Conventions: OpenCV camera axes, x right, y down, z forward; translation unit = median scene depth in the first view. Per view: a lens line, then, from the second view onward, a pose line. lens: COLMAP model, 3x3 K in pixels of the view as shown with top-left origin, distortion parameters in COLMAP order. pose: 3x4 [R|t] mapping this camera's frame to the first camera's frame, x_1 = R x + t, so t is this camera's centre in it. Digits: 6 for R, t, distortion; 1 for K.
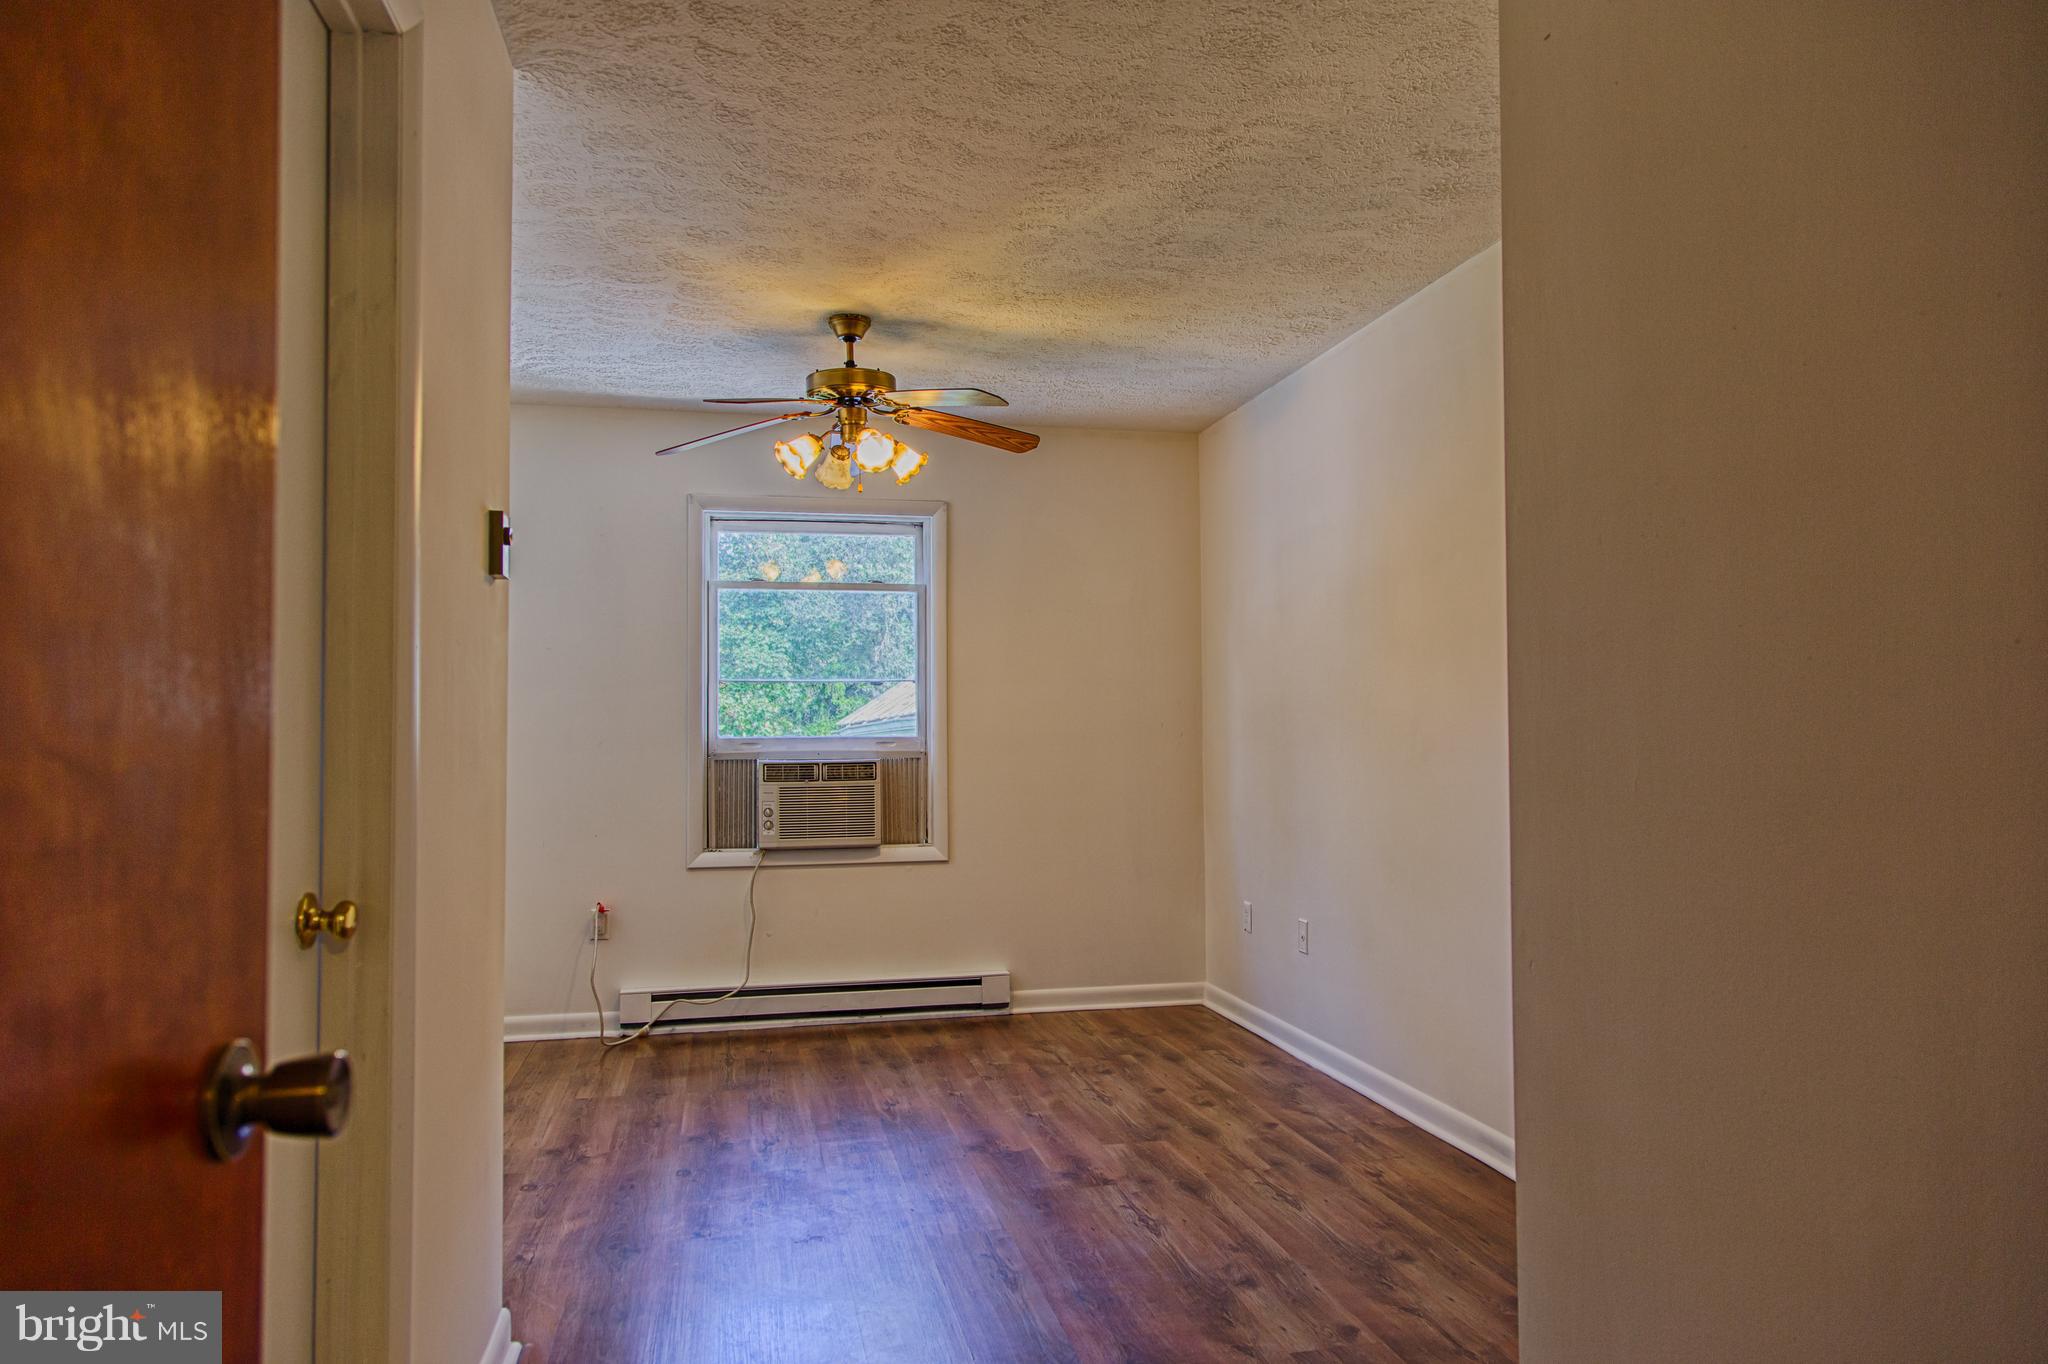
lens RADIAL K [[1356.7, 0, 1029.6], [0, 1356.7, 681.4], [0, 0, 1]] dist [0.009446, 0.002210]
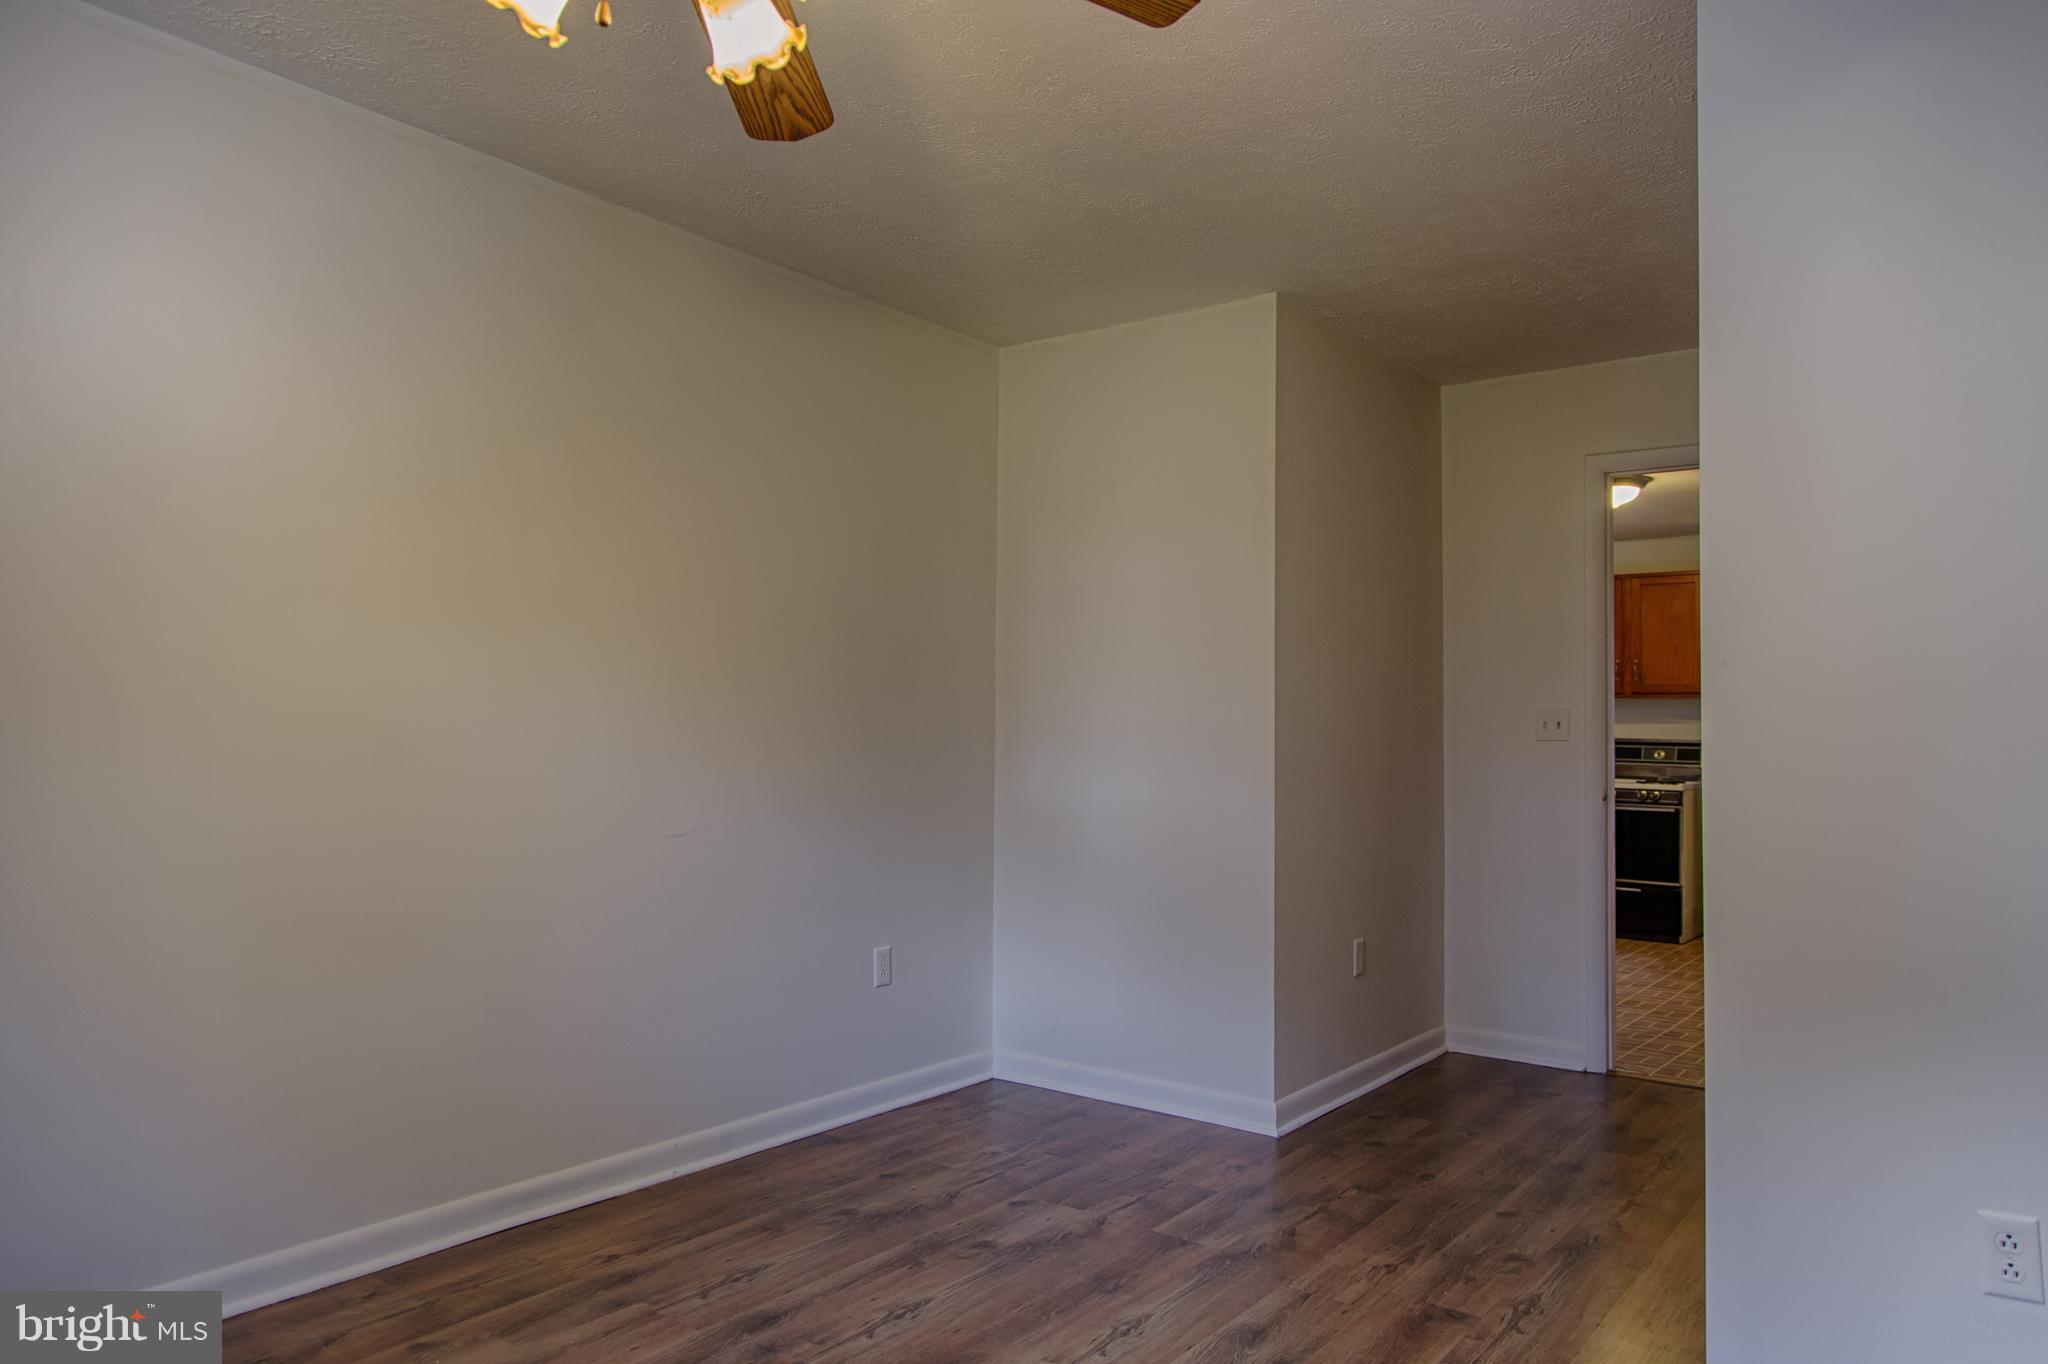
lens RADIAL K [[1356.7, 0, 1031.8], [0, 1356.7, 692.1], [0, 0, 1]] dist [0.009446, 0.002210]
pose [[-0.647734, 0.022600, 0.761532, -0.583456], [-0.035655, 0.997565, -0.059932, 0.061924], [-0.761032, -0.065972, -0.645351, 1.439013]]
